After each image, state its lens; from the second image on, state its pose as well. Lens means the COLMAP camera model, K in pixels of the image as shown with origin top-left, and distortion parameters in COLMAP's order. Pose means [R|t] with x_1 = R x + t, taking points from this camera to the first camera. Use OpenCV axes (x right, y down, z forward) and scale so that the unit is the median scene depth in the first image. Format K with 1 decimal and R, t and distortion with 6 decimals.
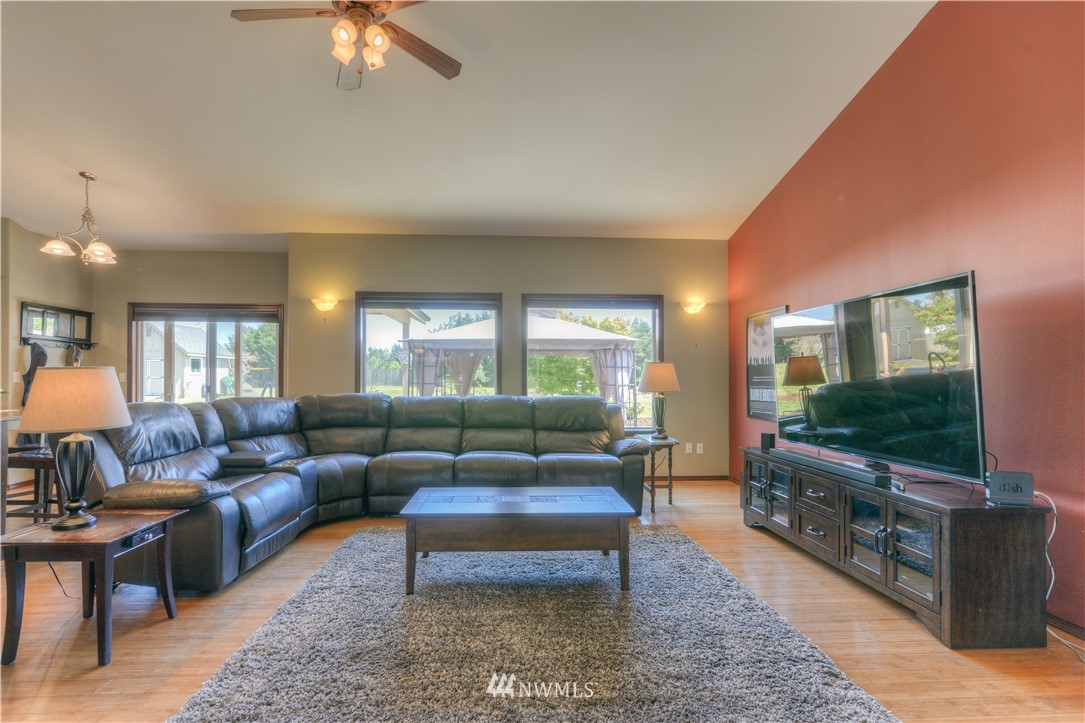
lens RADIAL K [[494.7, 0, 516.4], [0, 494.7, 373.1], [0, 0, 1]] dist [-0.000330, 0.000140]
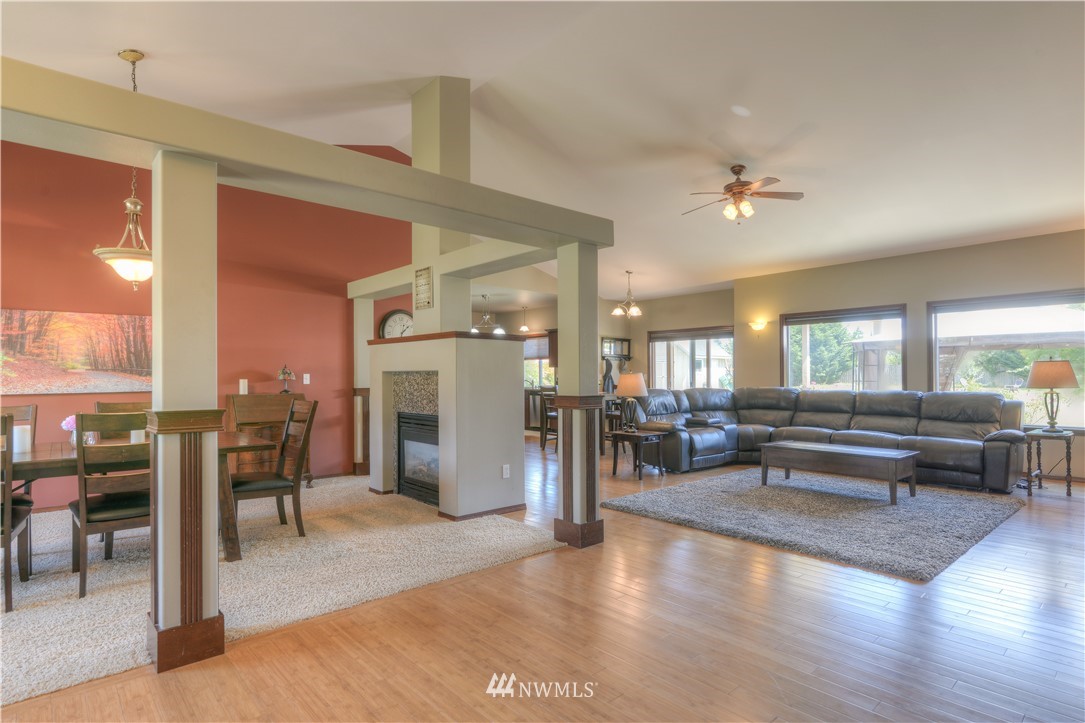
lens RADIAL K [[550.2, 0, 503.5], [0, 550.2, 374.8], [0, 0, 1]] dist [-0.001169, -0.000365]
pose [[0.600371, -0.007619, -0.799685, 0.505181], [0.012152, 0.999926, -0.000403, -0.004949], [0.799629, -0.009476, 0.600419, -0.627195]]
